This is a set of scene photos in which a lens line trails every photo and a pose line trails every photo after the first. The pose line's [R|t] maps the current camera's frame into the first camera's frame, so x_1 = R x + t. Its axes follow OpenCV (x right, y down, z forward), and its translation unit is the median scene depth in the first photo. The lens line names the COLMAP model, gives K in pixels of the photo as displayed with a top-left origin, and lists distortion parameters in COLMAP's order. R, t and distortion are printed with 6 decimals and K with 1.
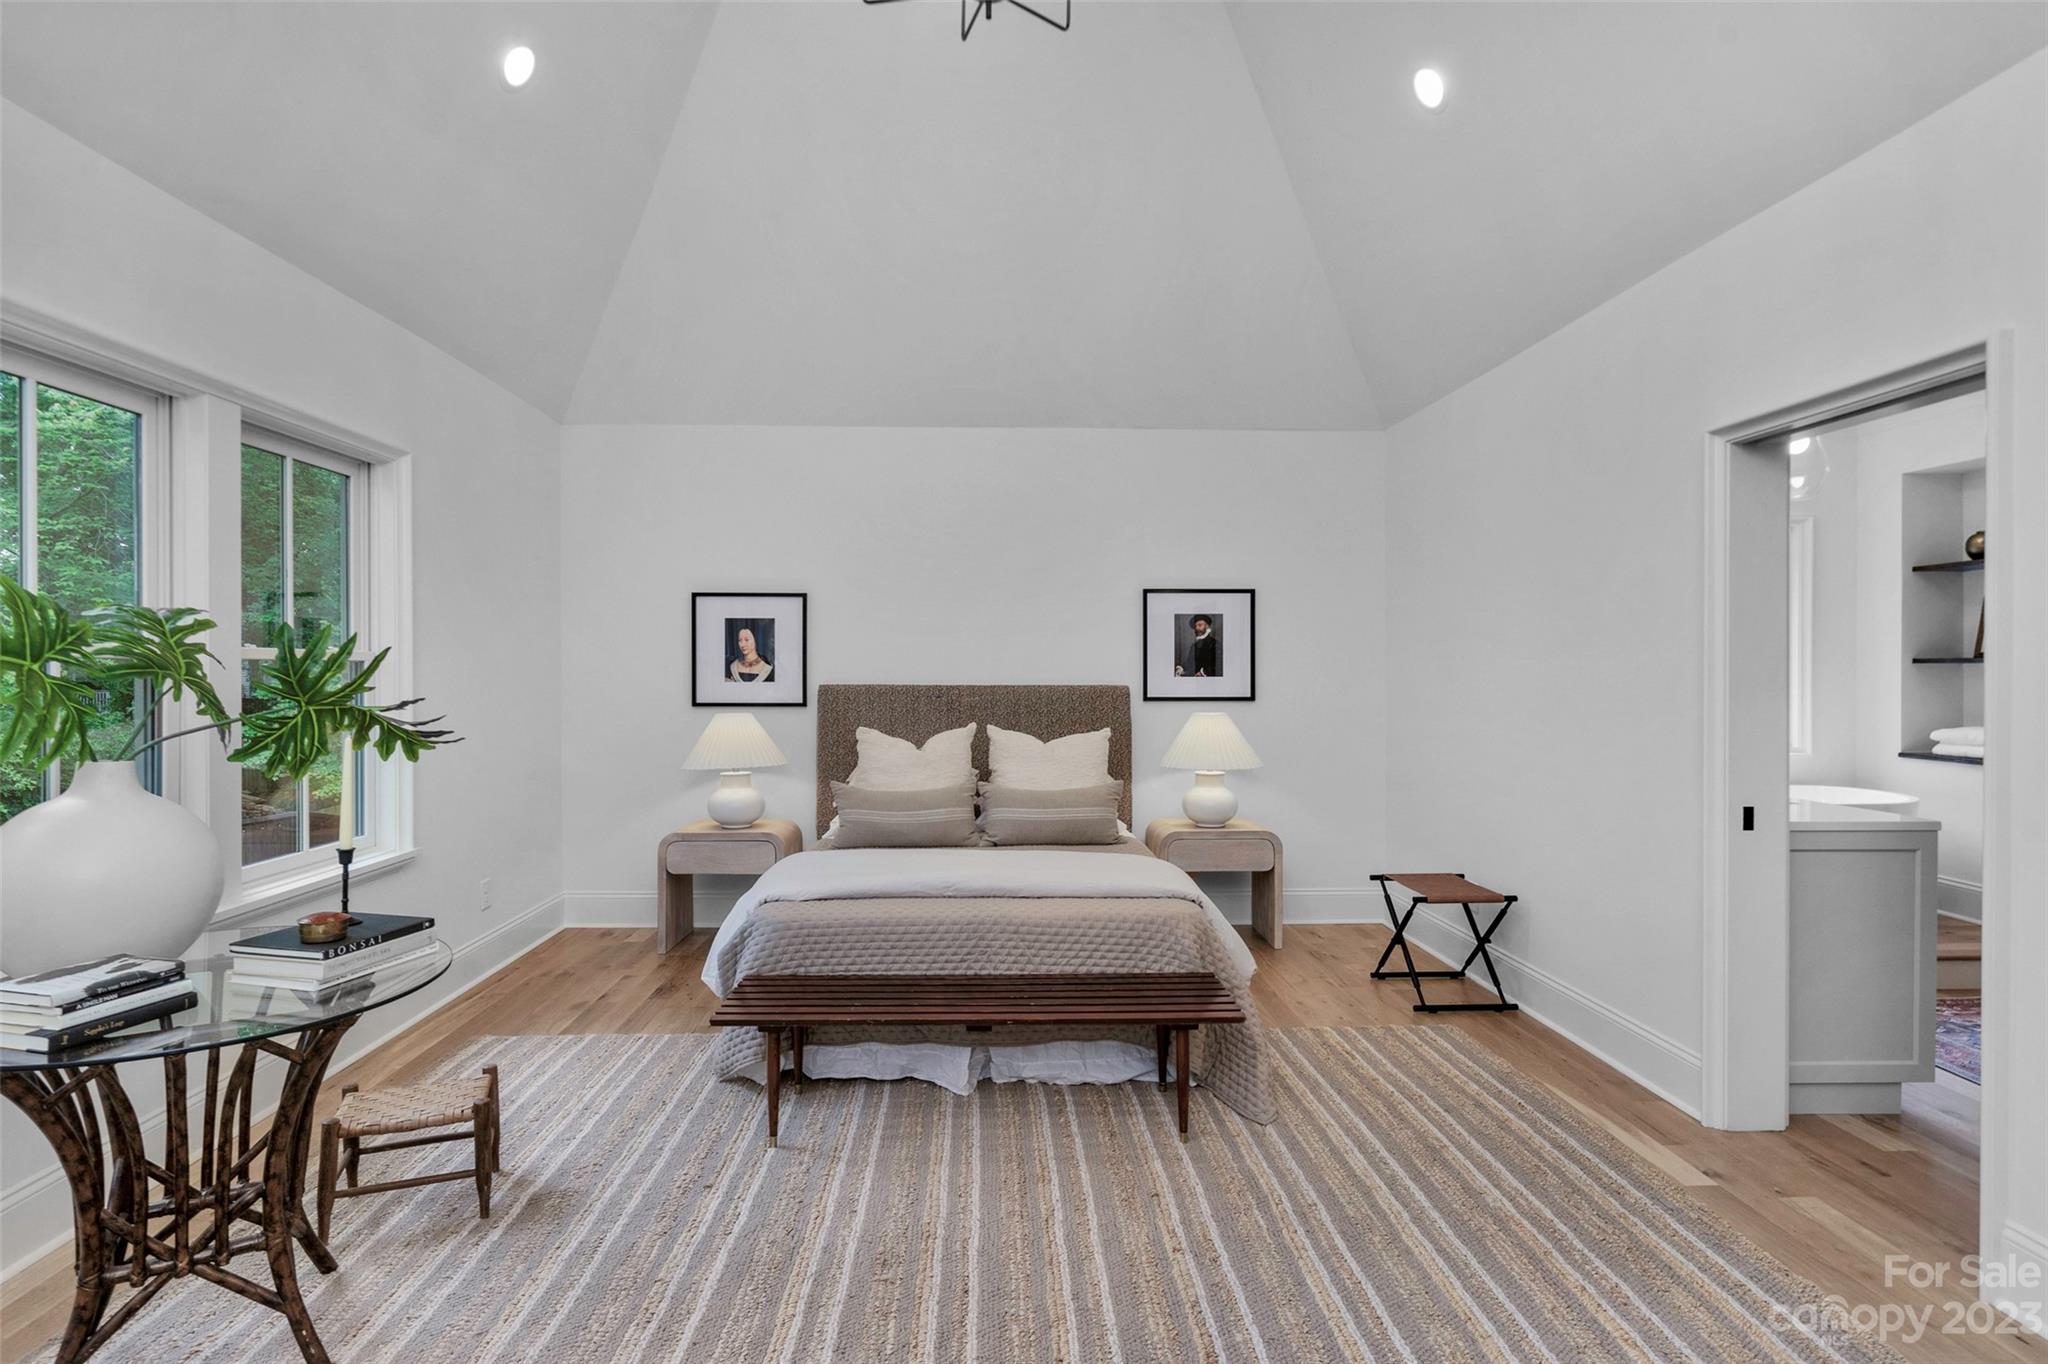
lens RADIAL K [[1046.4, 0, 1023.2], [0, 1046.4, 674.3], [0, 0, 1]] dist [0.003560, 0.000101]
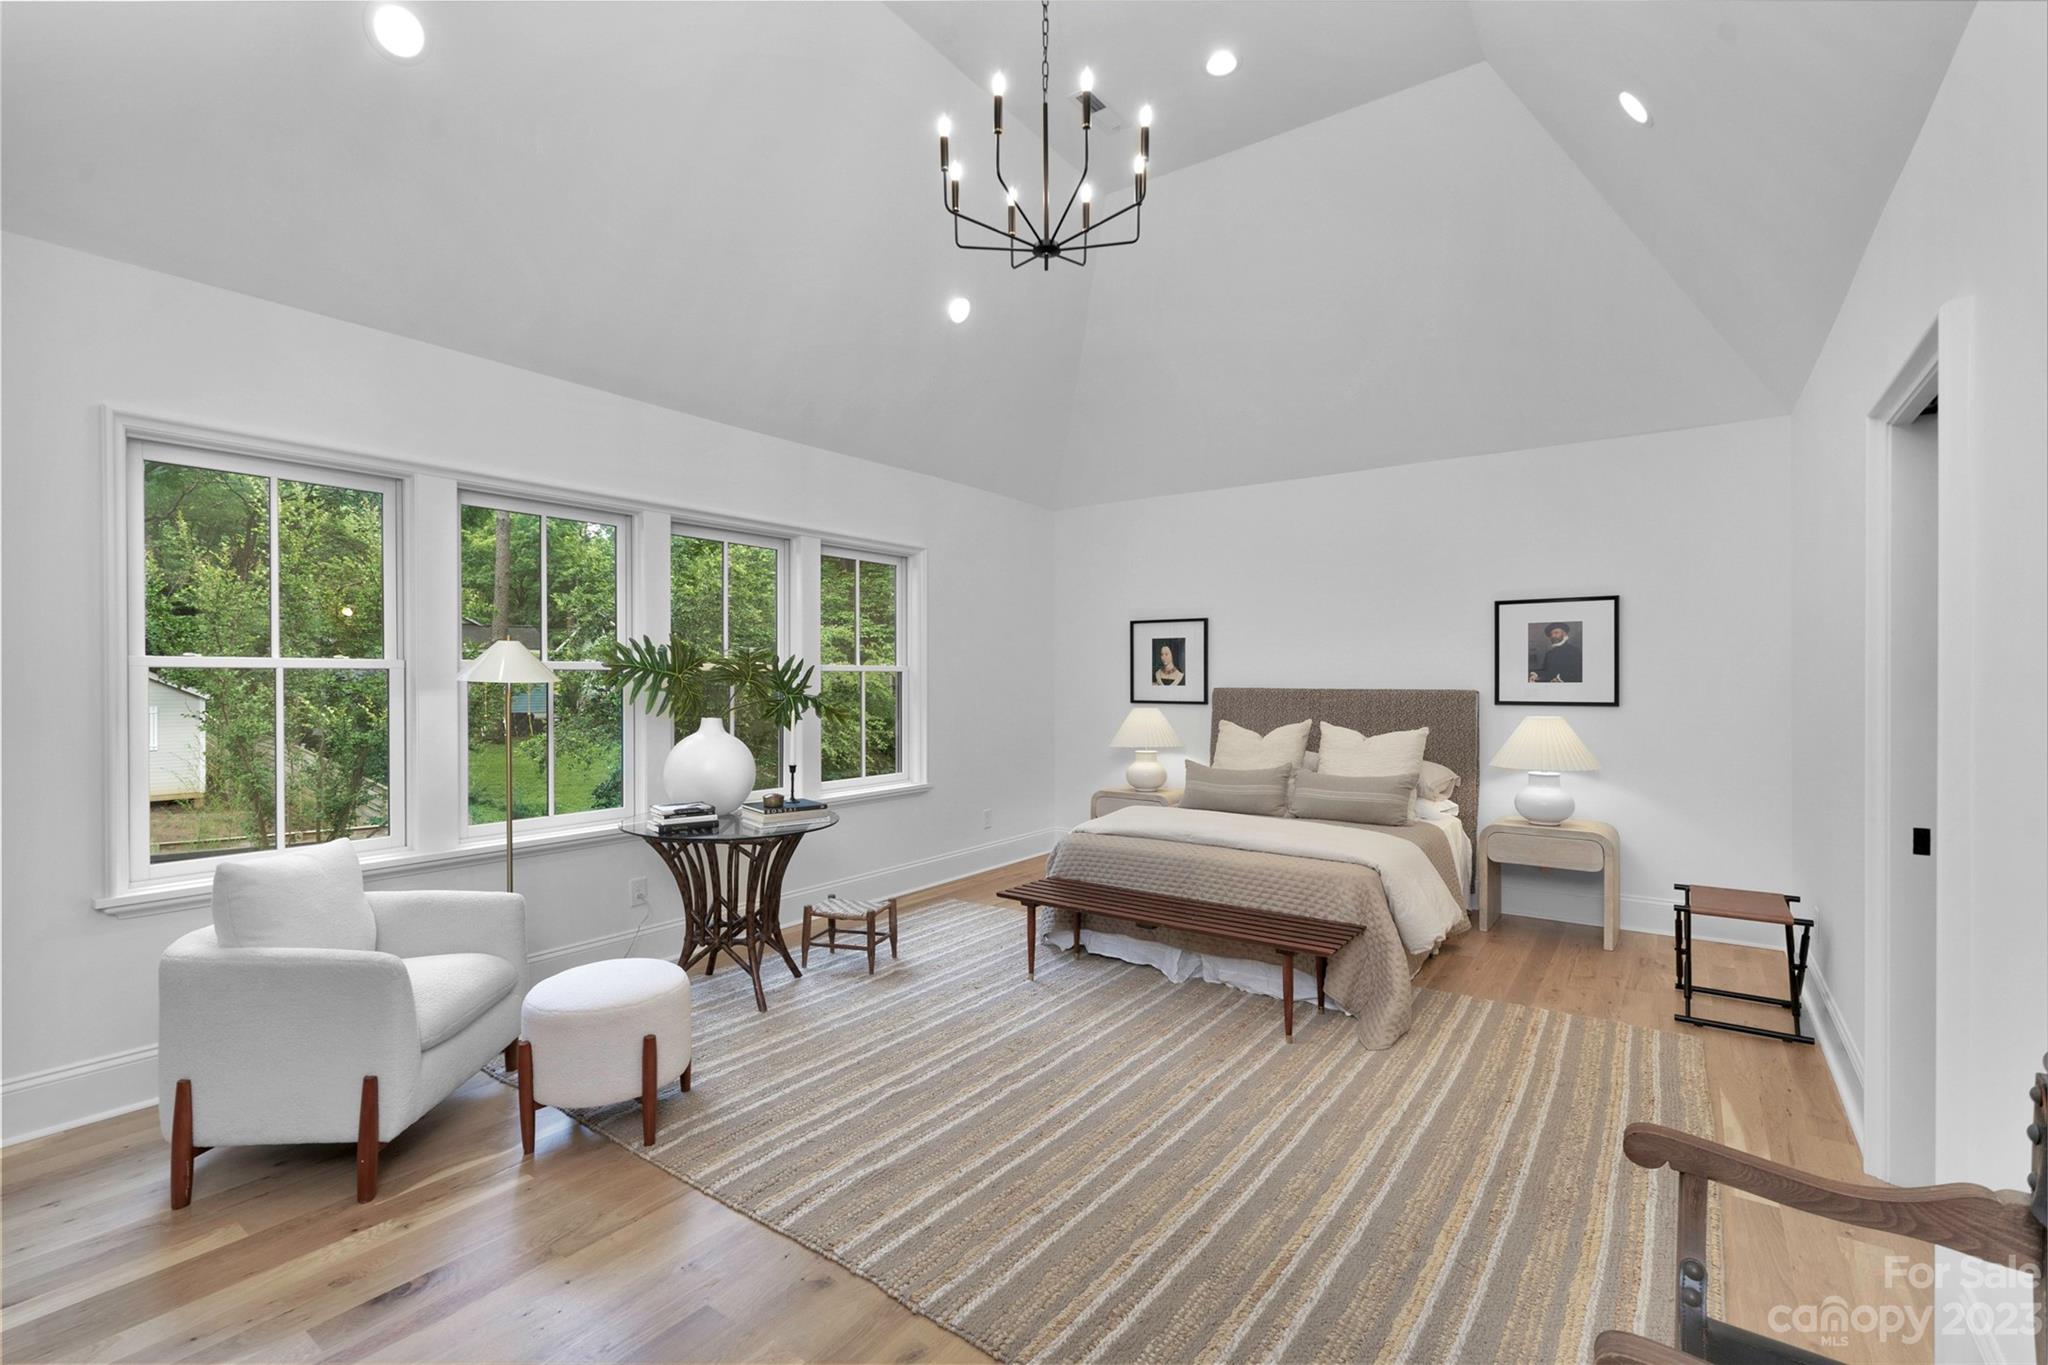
lens RADIAL K [[911.5, 0, 1016.5], [0, 911.5, 680.2], [0, 0, 1]] dist [0.003132, 0.001280]
pose [[0.787437, 0.001110, -0.616394, 0.416238], [-0.001227, 0.999999, 0.000234, 0.000886], [0.616393, 0.000573, 0.787438, -0.064367]]
